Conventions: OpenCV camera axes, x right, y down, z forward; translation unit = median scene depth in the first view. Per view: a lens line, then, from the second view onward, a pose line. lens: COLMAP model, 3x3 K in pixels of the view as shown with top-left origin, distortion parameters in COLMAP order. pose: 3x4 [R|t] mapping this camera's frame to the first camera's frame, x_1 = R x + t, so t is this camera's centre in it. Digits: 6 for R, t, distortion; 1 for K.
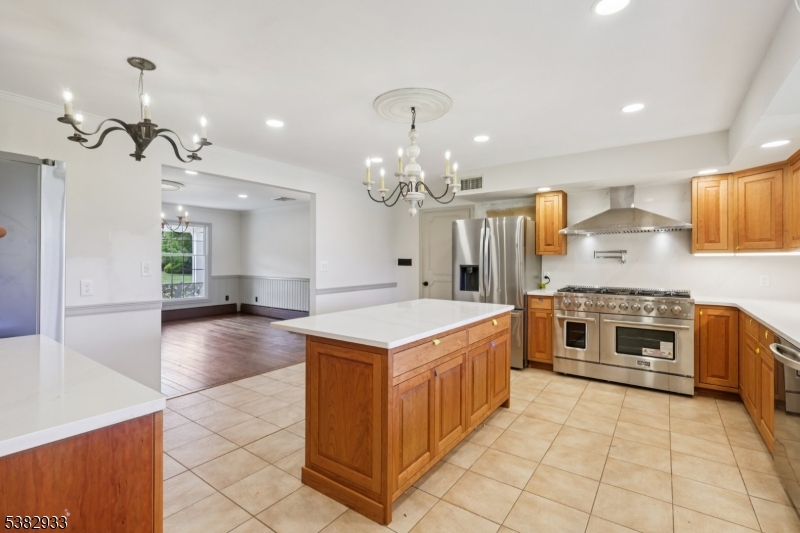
lens RADIAL K [[368.7, 0, 402.3], [0, 368.7, 261.1], [0, 0, 1]] dist [-0.003043, -0.001217]
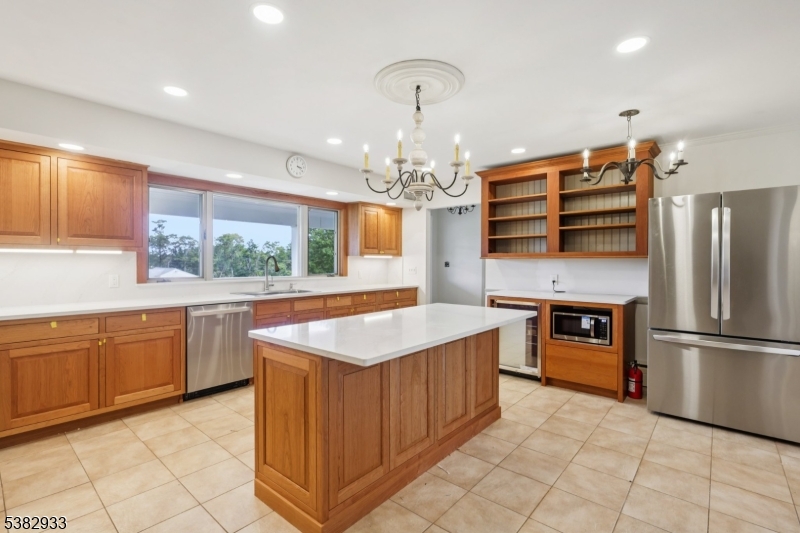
lens RADIAL K [[368.7, 0, 401.9], [0, 368.7, 264.5], [0, 0, 1]] dist [-0.003043, -0.001217]
pose [[-0.995888, -0.007424, 0.090291, -0.012409], [-0.006972, 0.999962, 0.005323, 0.003043], [-0.090327, 0.004671, -0.995901, 1.860013]]
